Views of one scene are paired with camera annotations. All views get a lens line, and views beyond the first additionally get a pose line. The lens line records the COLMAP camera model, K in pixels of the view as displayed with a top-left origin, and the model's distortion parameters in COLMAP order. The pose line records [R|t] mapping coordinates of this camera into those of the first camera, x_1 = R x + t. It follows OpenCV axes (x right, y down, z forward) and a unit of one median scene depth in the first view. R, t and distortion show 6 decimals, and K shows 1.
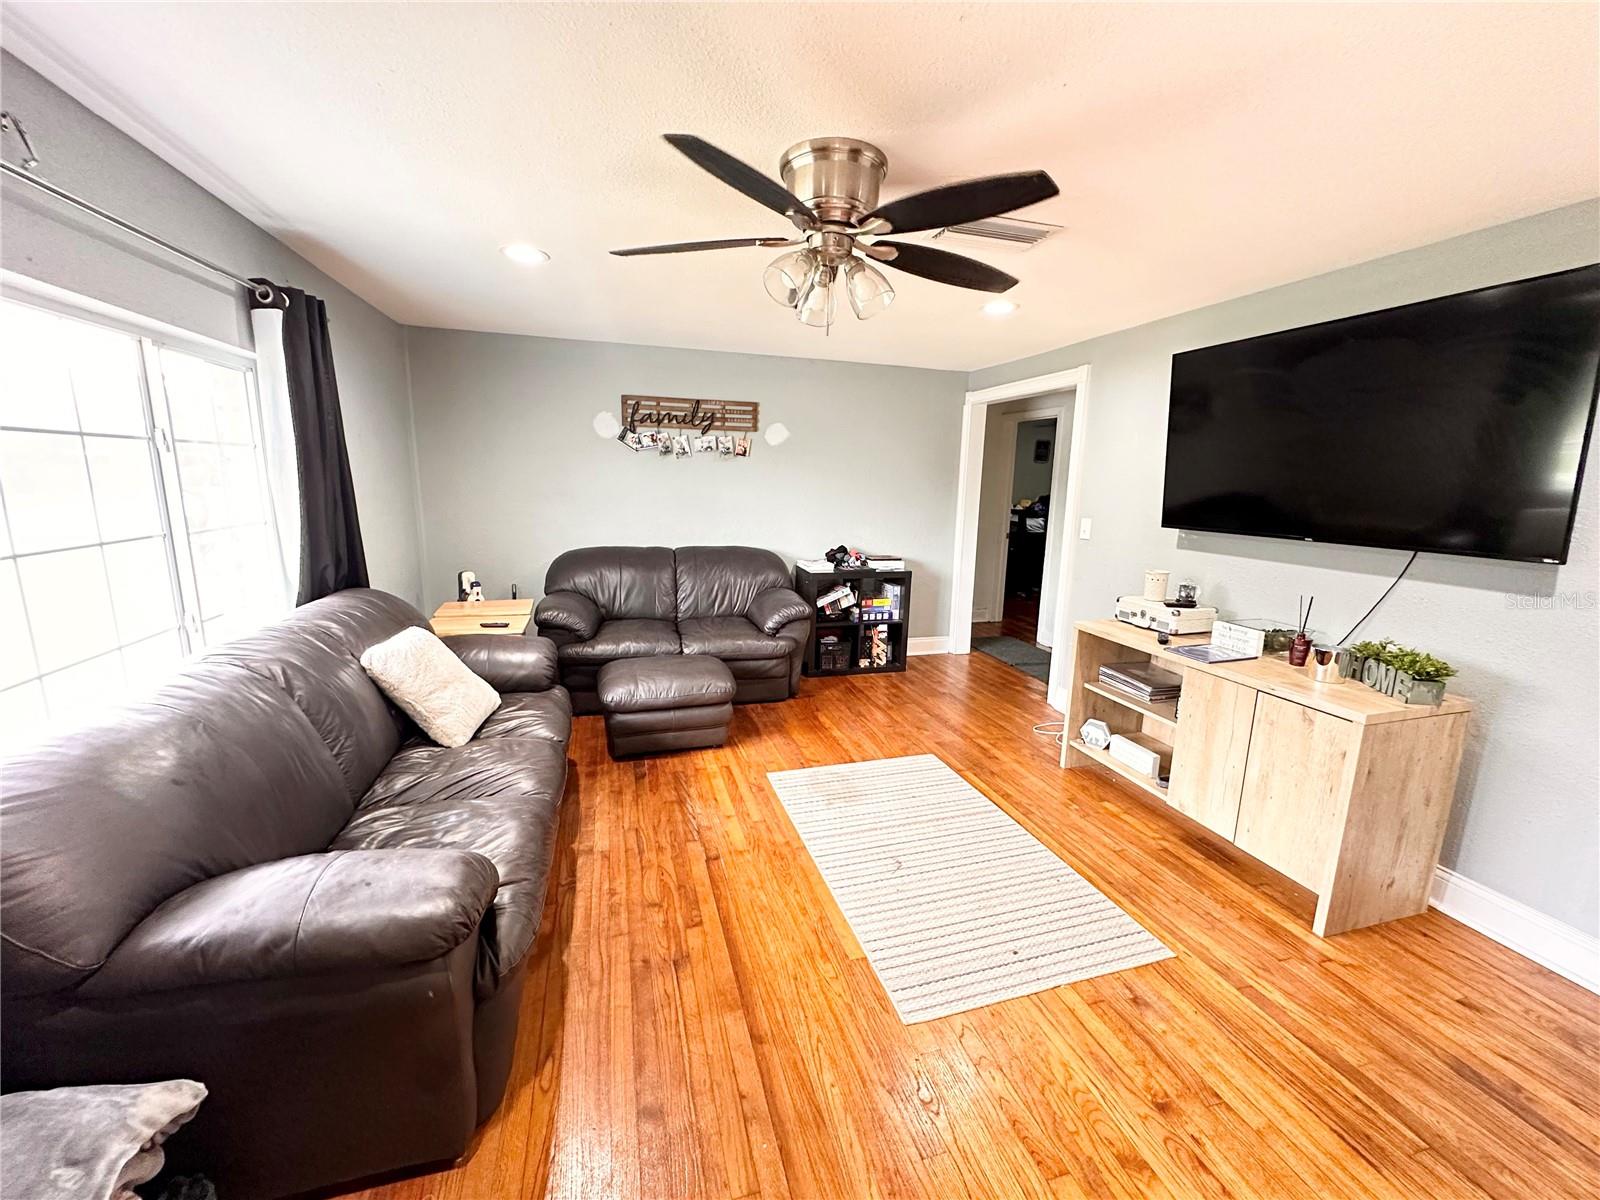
lens RADIAL K [[639.6, 0, 799.6], [0, 639.6, 598.4], [0, 0, 1]] dist [-0.002783, 0.000654]
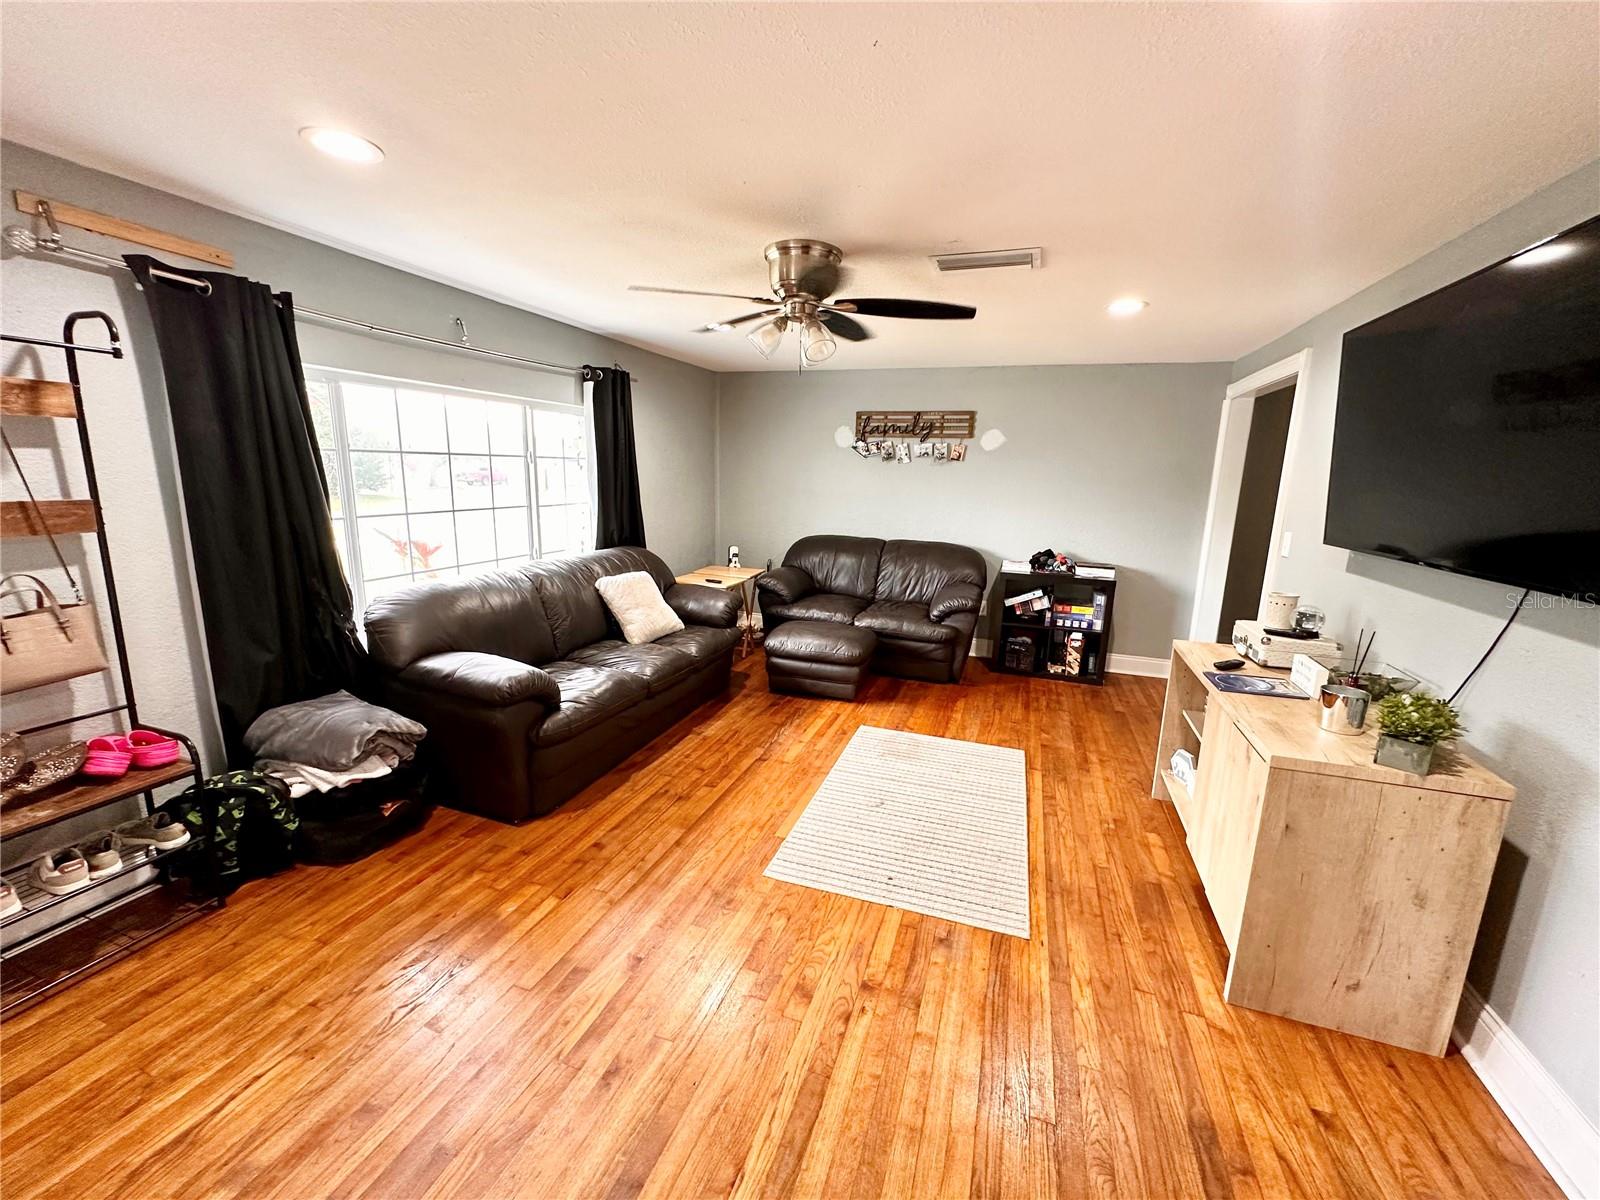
lens RADIAL K [[639.6, 0, 798.4], [0, 639.6, 596.3], [0, 0, 1]] dist [-0.002783, 0.000654]
pose [[0.808298, 0.113699, -0.577691, 0.514468], [-0.118299, 0.992530, 0.029824, 0.010831], [0.576766, 0.044234, 0.815711, -0.057373]]
